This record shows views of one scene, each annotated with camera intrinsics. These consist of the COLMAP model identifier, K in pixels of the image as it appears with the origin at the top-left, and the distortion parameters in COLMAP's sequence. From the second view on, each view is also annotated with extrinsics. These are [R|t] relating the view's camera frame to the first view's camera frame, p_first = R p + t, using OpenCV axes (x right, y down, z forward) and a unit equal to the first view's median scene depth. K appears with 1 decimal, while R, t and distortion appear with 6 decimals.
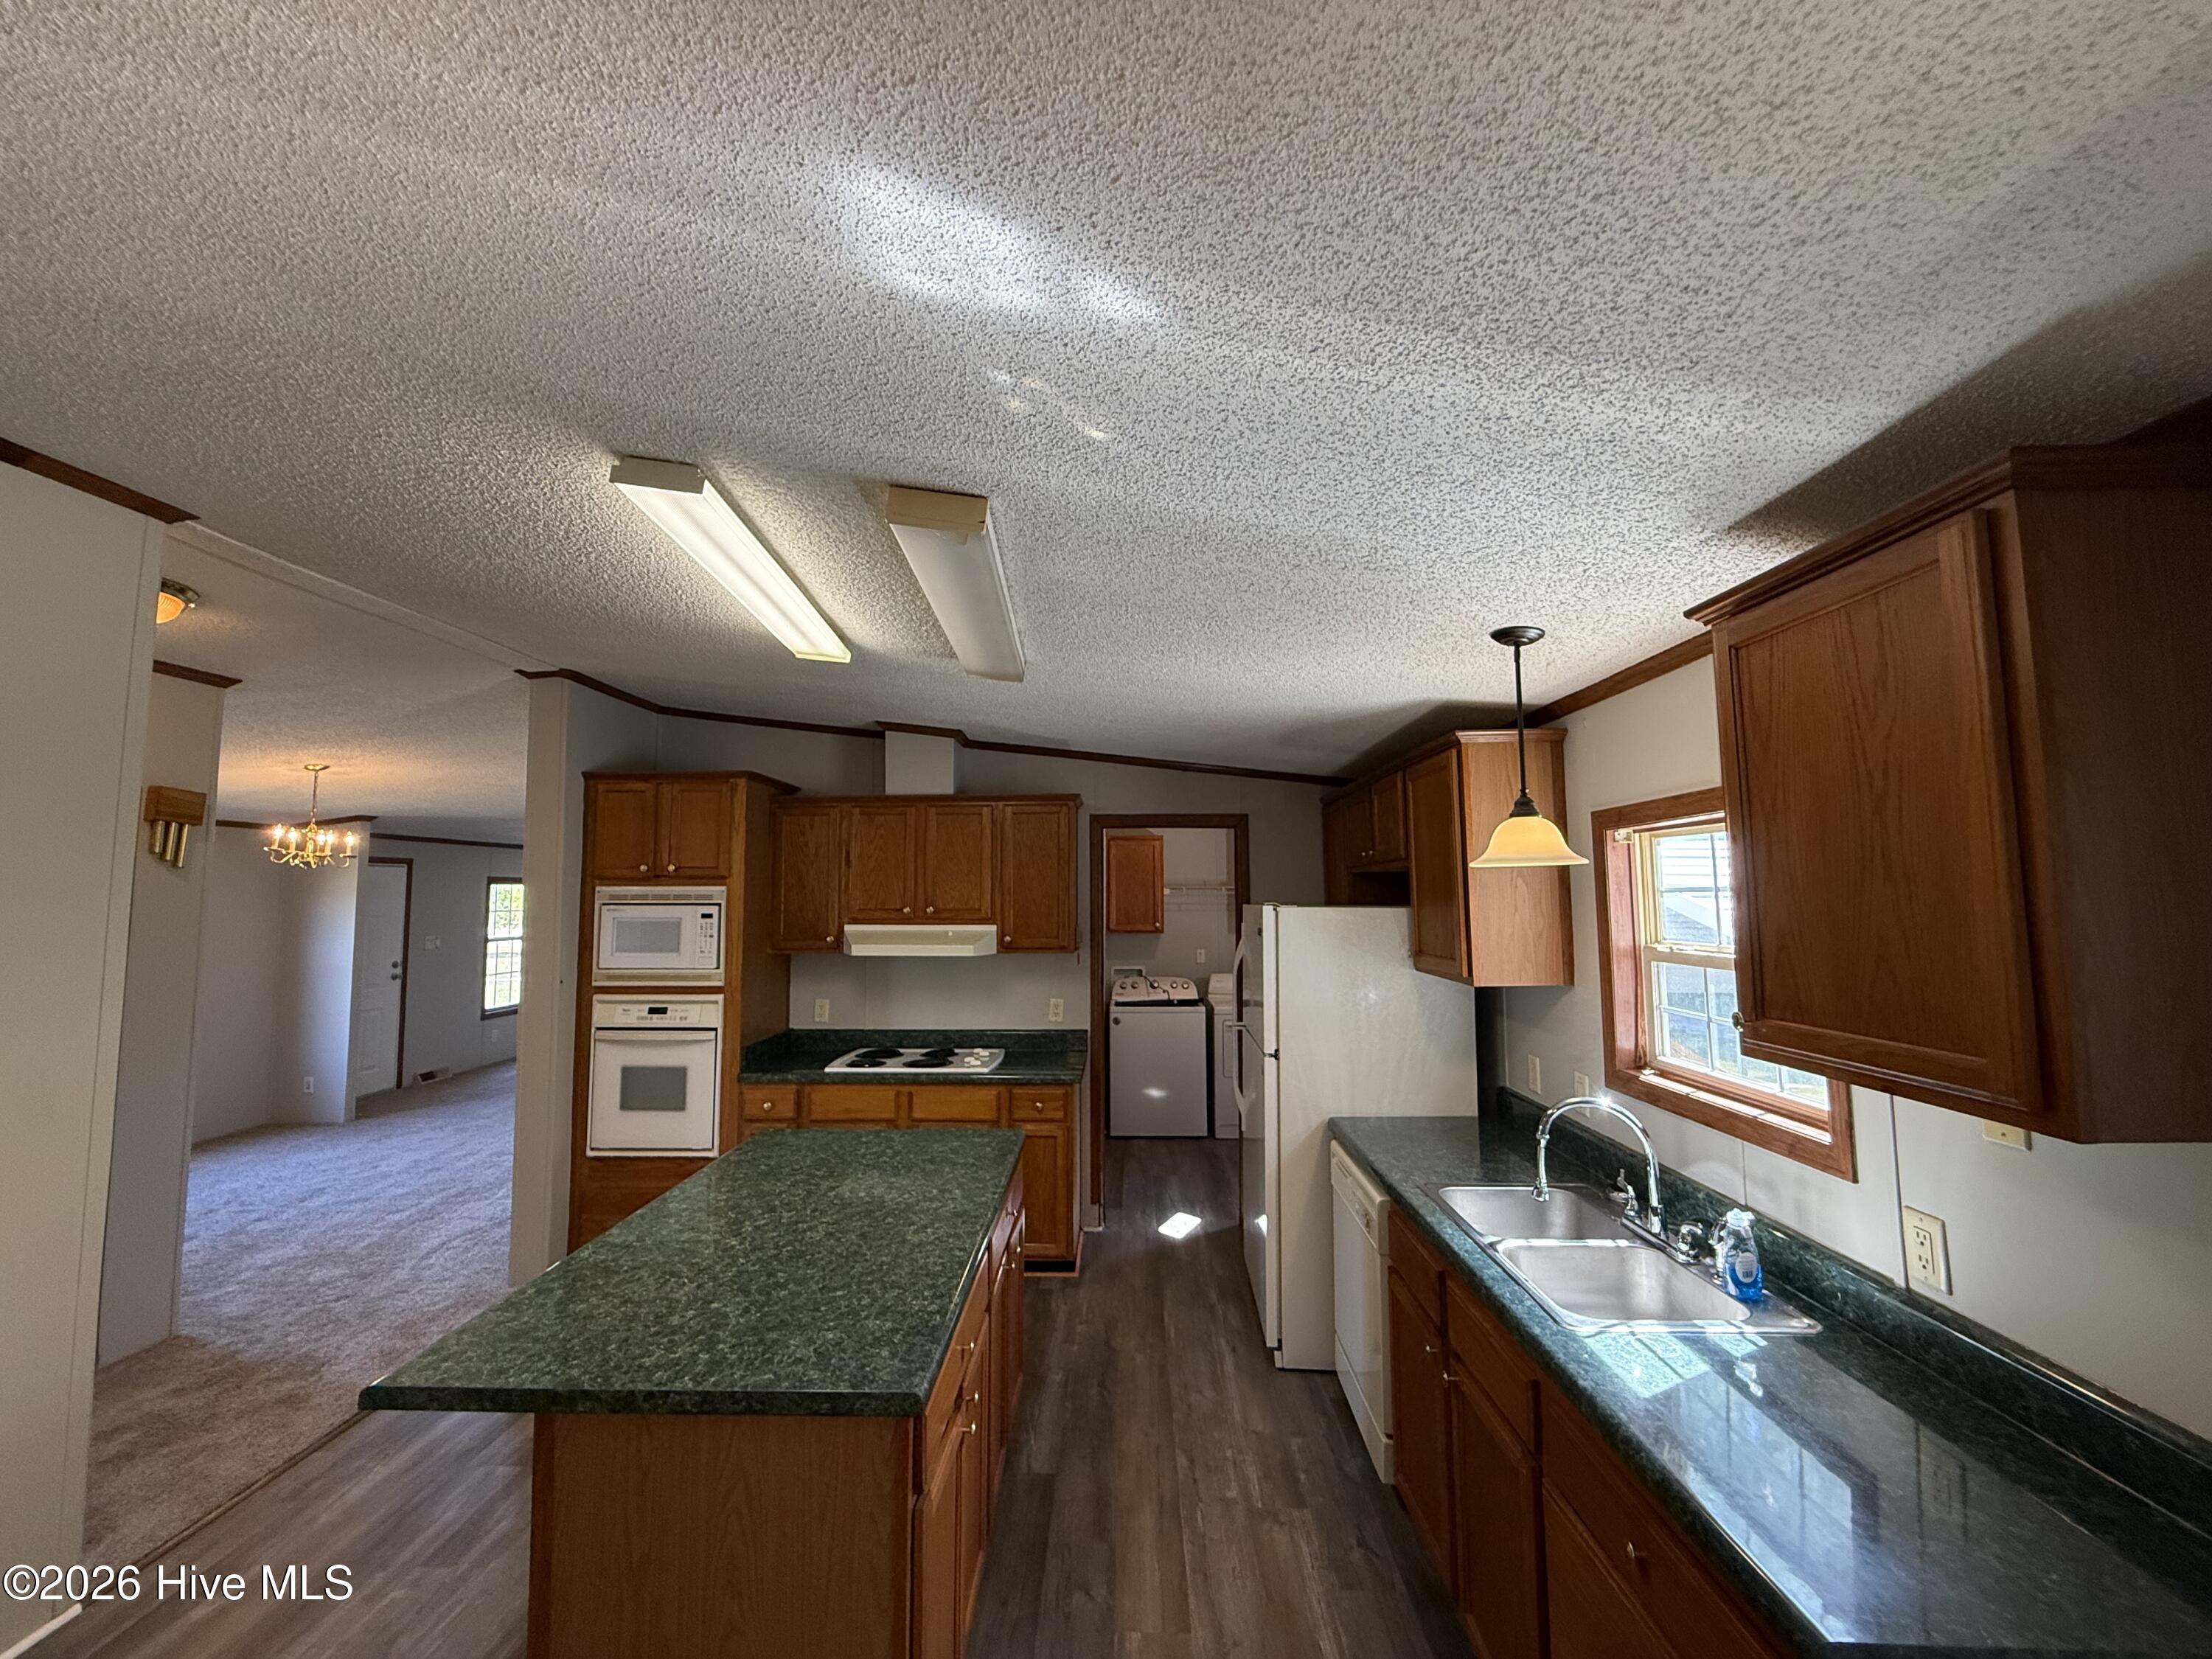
lens RADIAL K [[896.5, 0, 1086.2], [0, 896.5, 826.0], [0, 0, 1]] dist [0.000381, -0.000047]
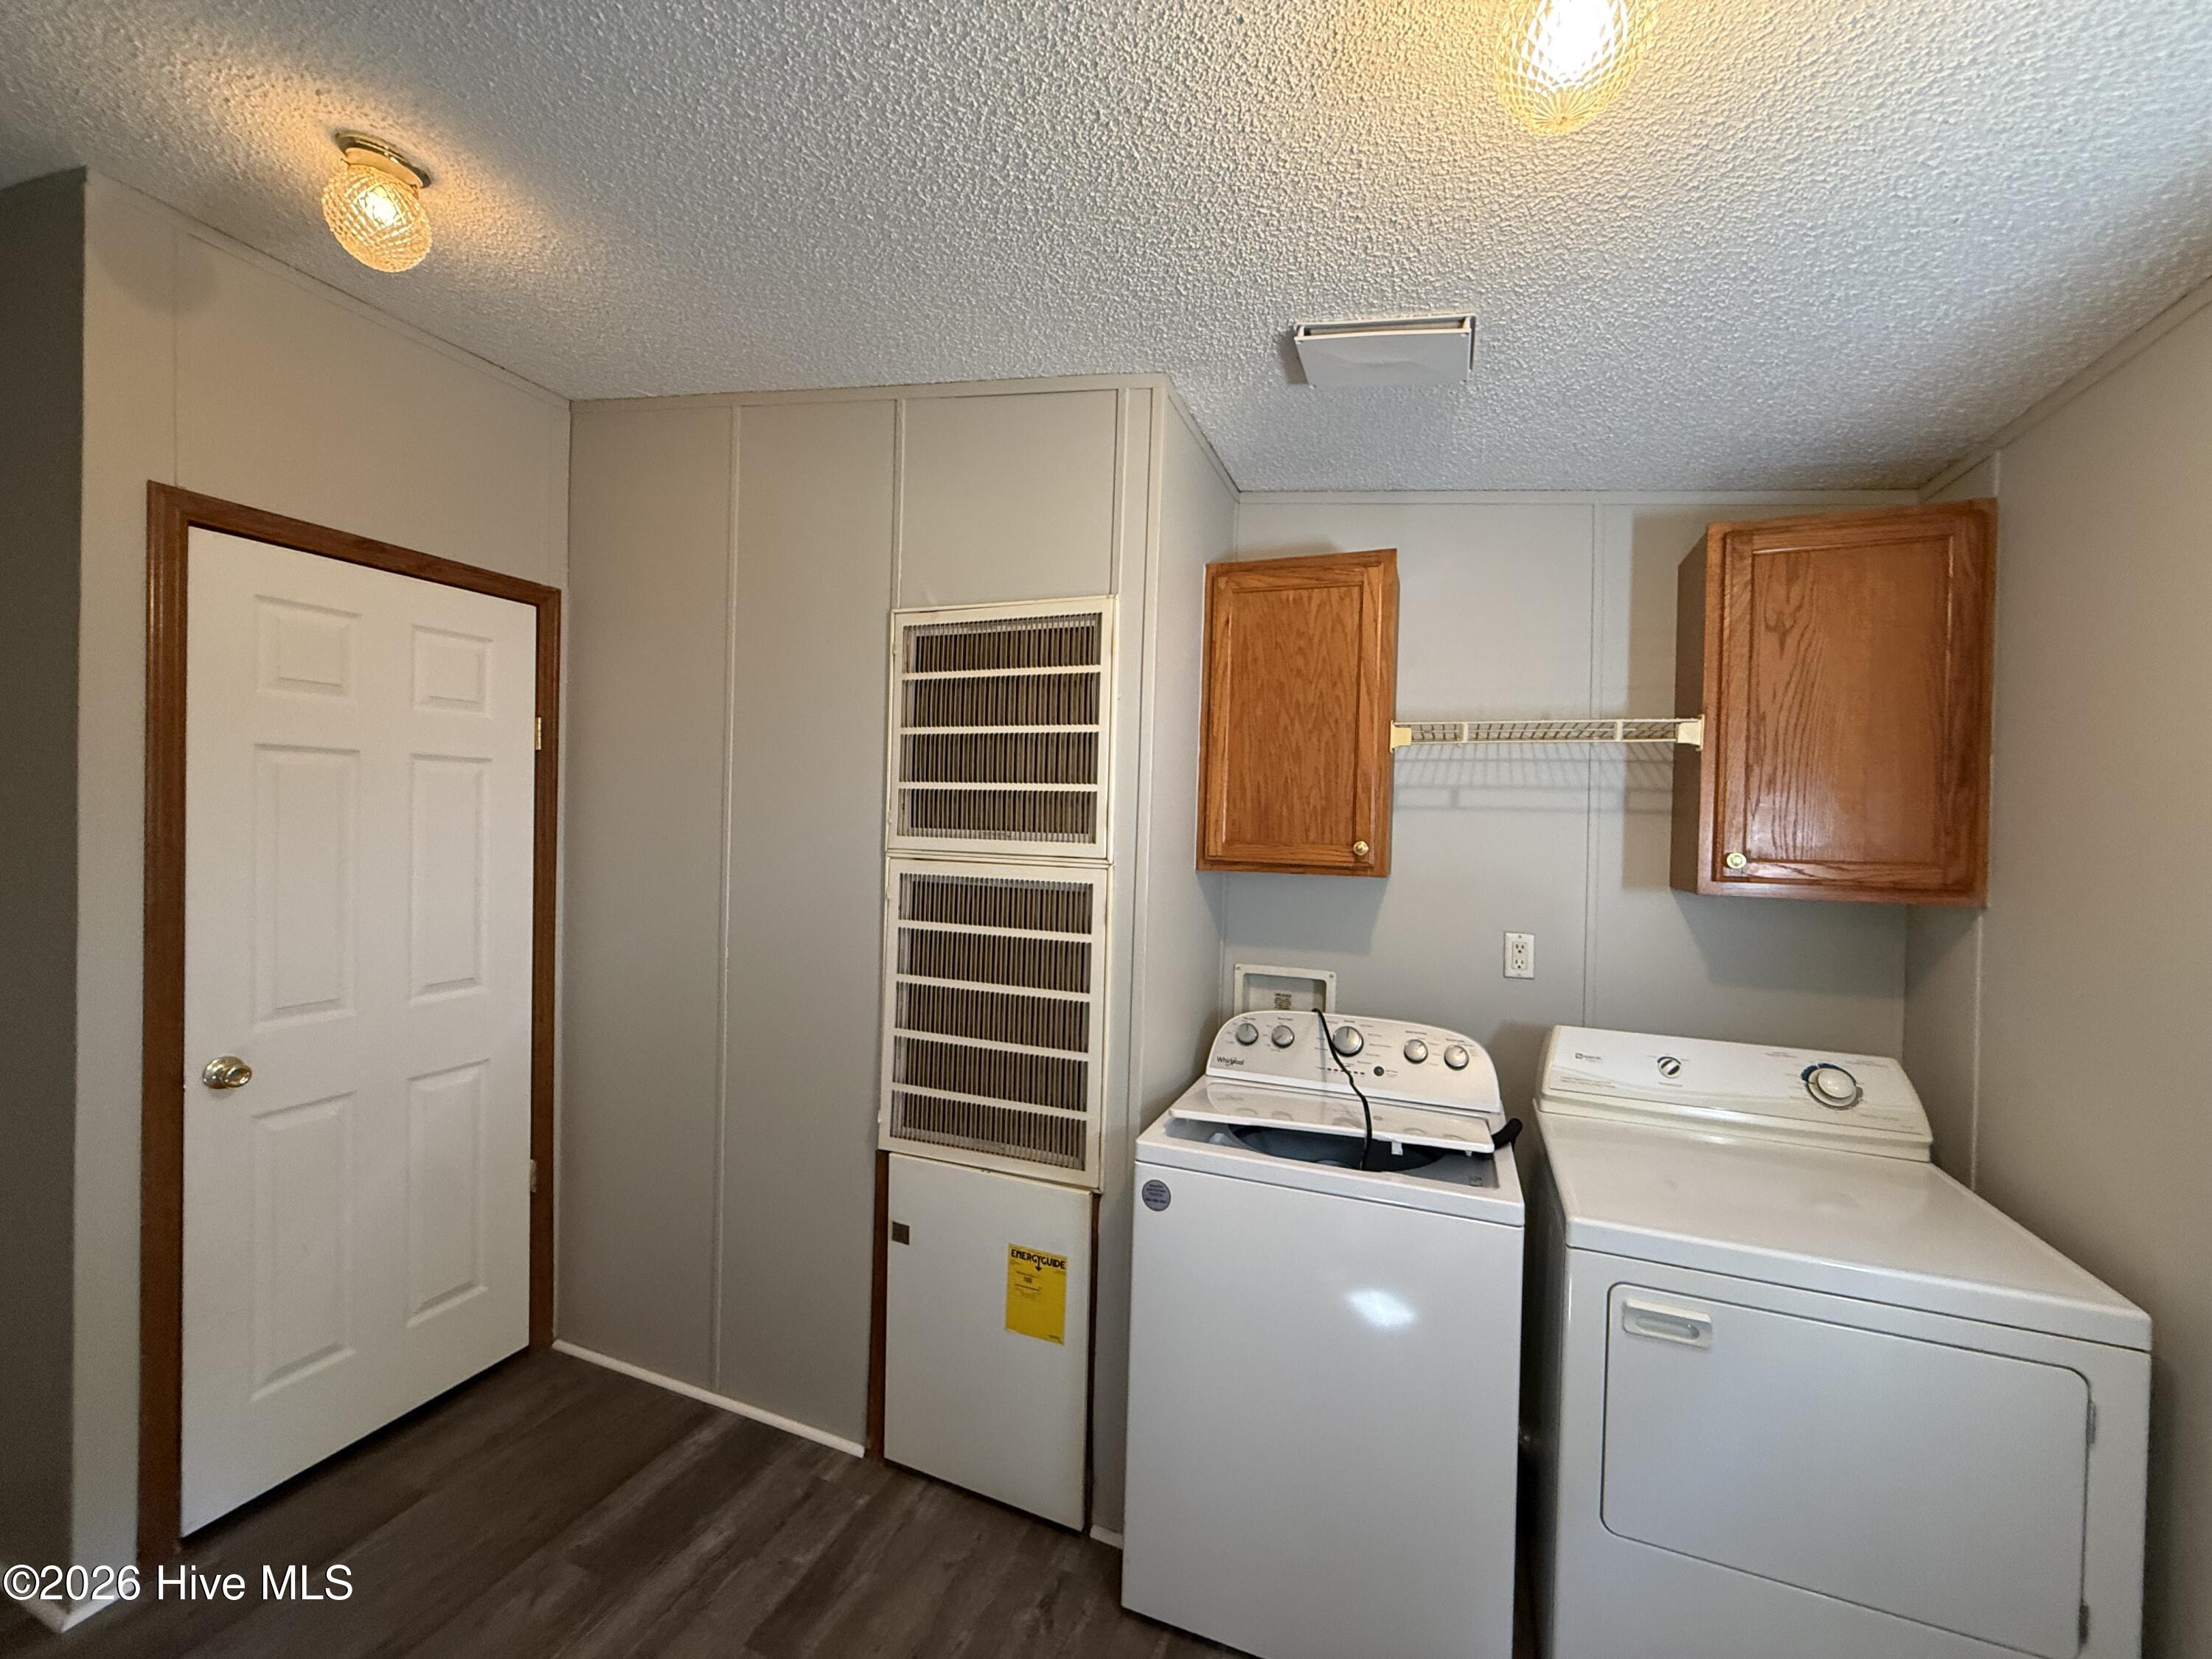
lens RADIAL K [[883.9, 0, 1106.0], [0, 883.9, 829.5], [0, 0, 1]] dist [0.000362, -0.000280]
pose [[0.945225, 0.032713, -0.324776, 0.093442], [-0.006302, 0.996609, 0.082043, 0.079474], [0.326358, -0.075502, 0.942226, 0.689527]]
